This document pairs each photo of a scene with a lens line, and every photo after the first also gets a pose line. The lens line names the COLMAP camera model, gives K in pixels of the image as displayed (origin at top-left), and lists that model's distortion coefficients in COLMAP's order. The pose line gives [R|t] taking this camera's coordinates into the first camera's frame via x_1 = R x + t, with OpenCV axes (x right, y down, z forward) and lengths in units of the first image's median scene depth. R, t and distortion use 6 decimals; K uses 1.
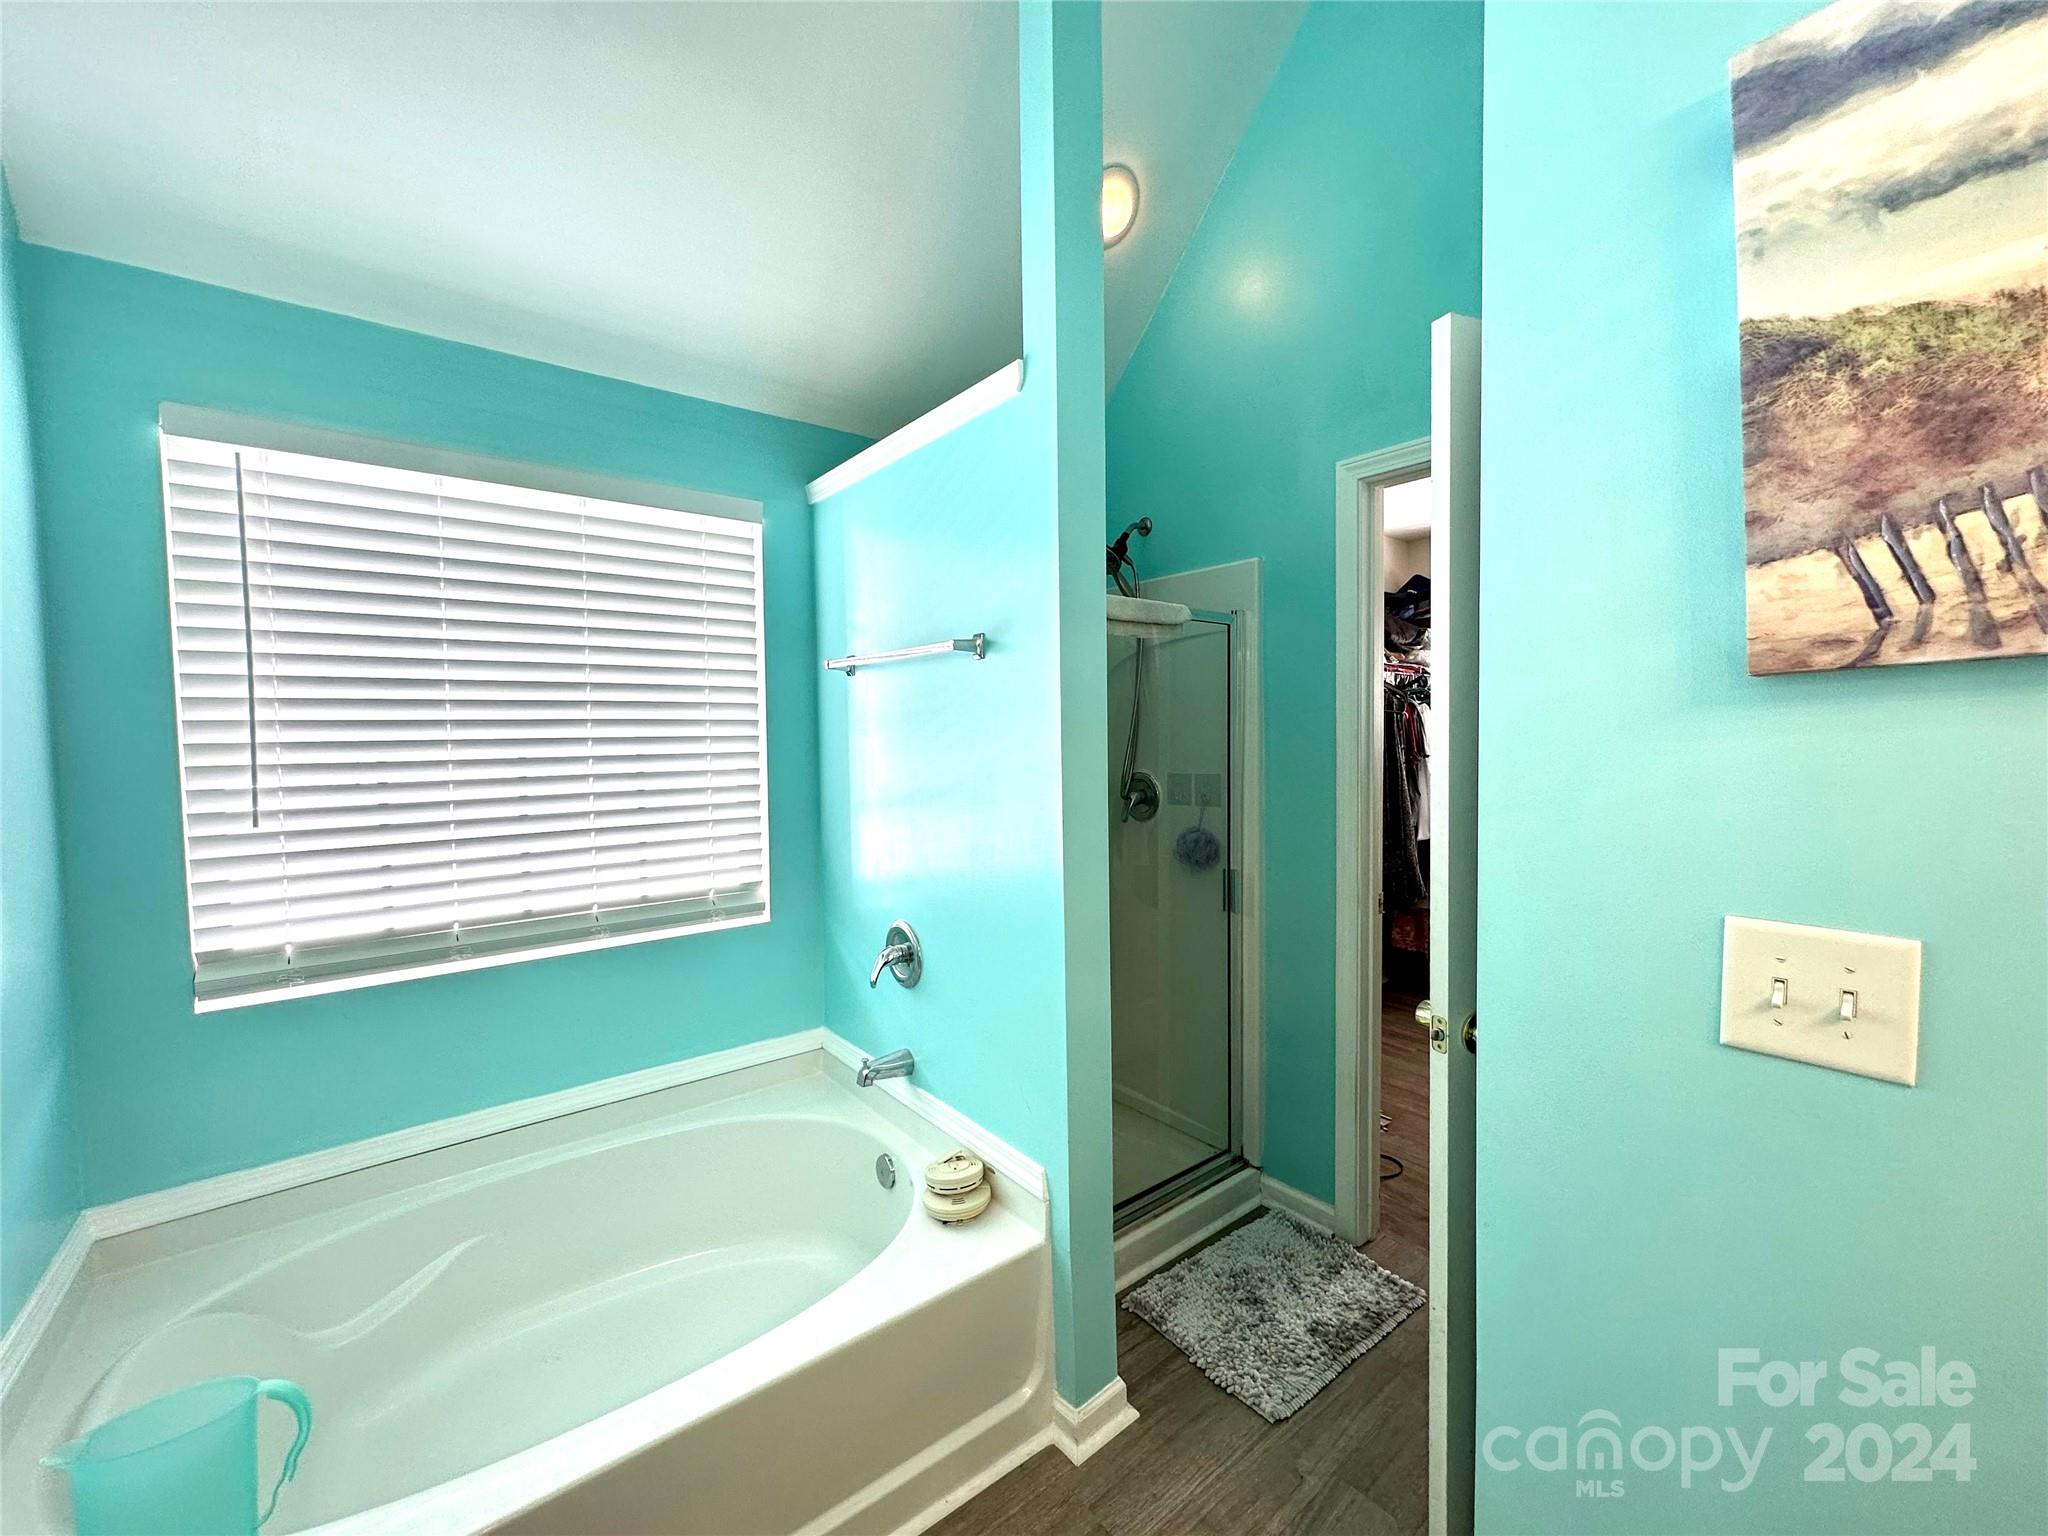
lens RADIAL K [[815.5, 0, 1024.0], [0, 815.5, 768.0], [0, 0, 1]] dist [-0.003099, 0.000105]
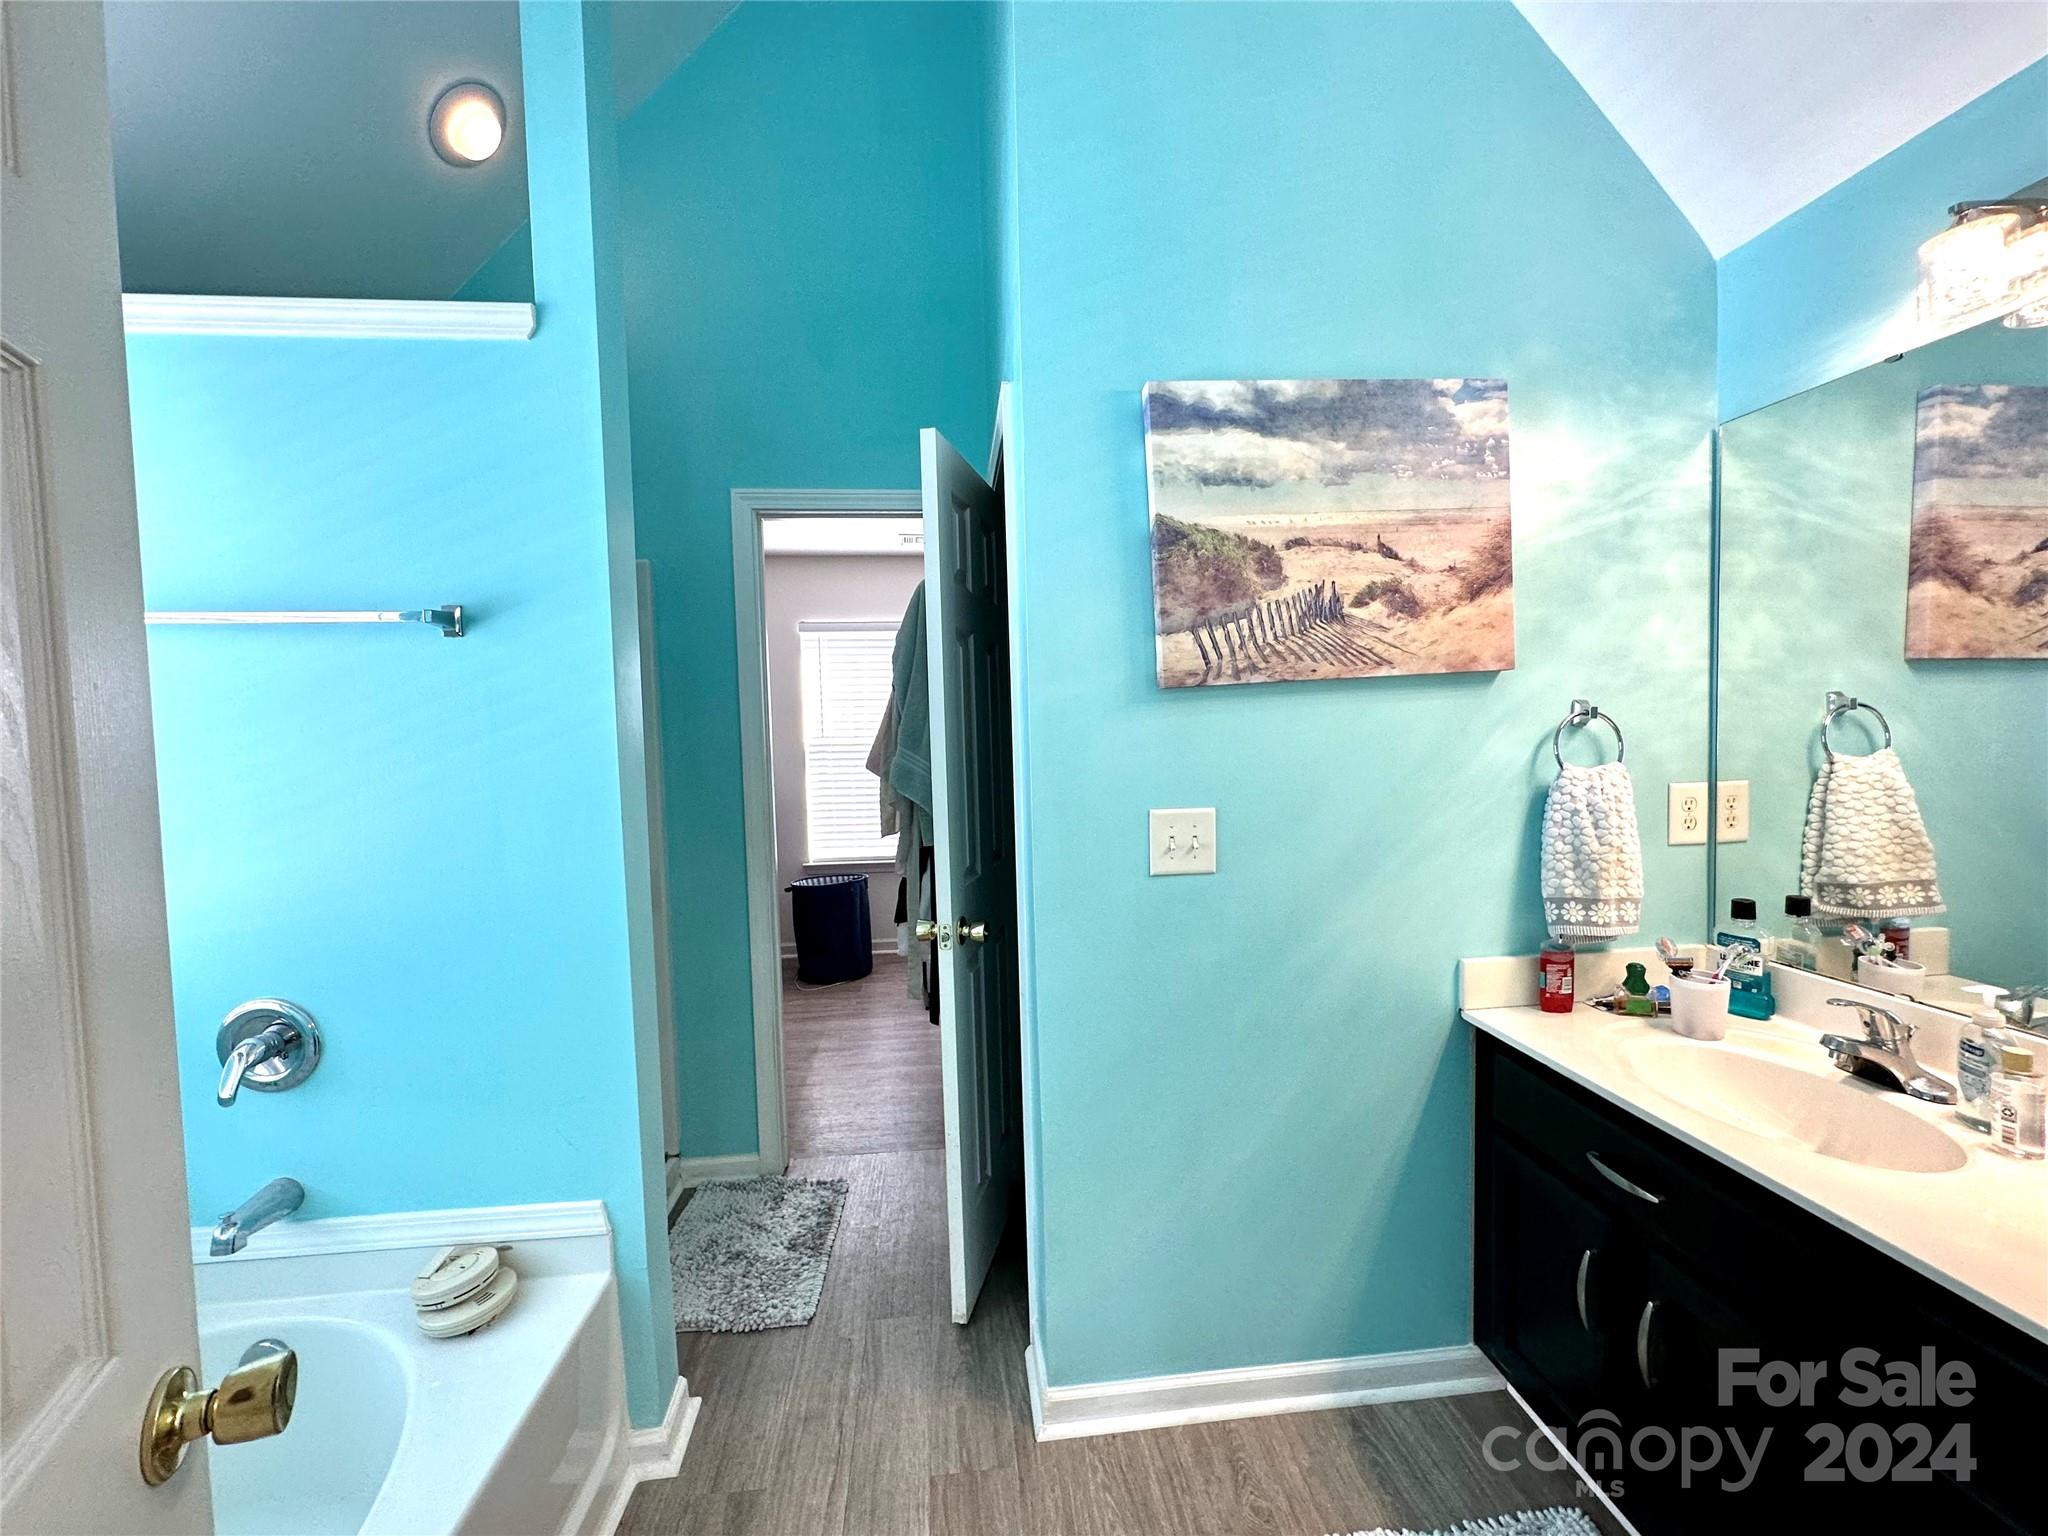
lens RADIAL K [[815.5, 0, 1024.0], [0, 815.5, 768.0], [0, 0, 1]] dist [-0.003099, 0.000105]
pose [[0.542953, -0.040592, 0.838781, -1.025622], [0.051969, 0.998541, 0.014683, 0.038172], [-0.838153, 0.035619, 0.544270, 0.190531]]
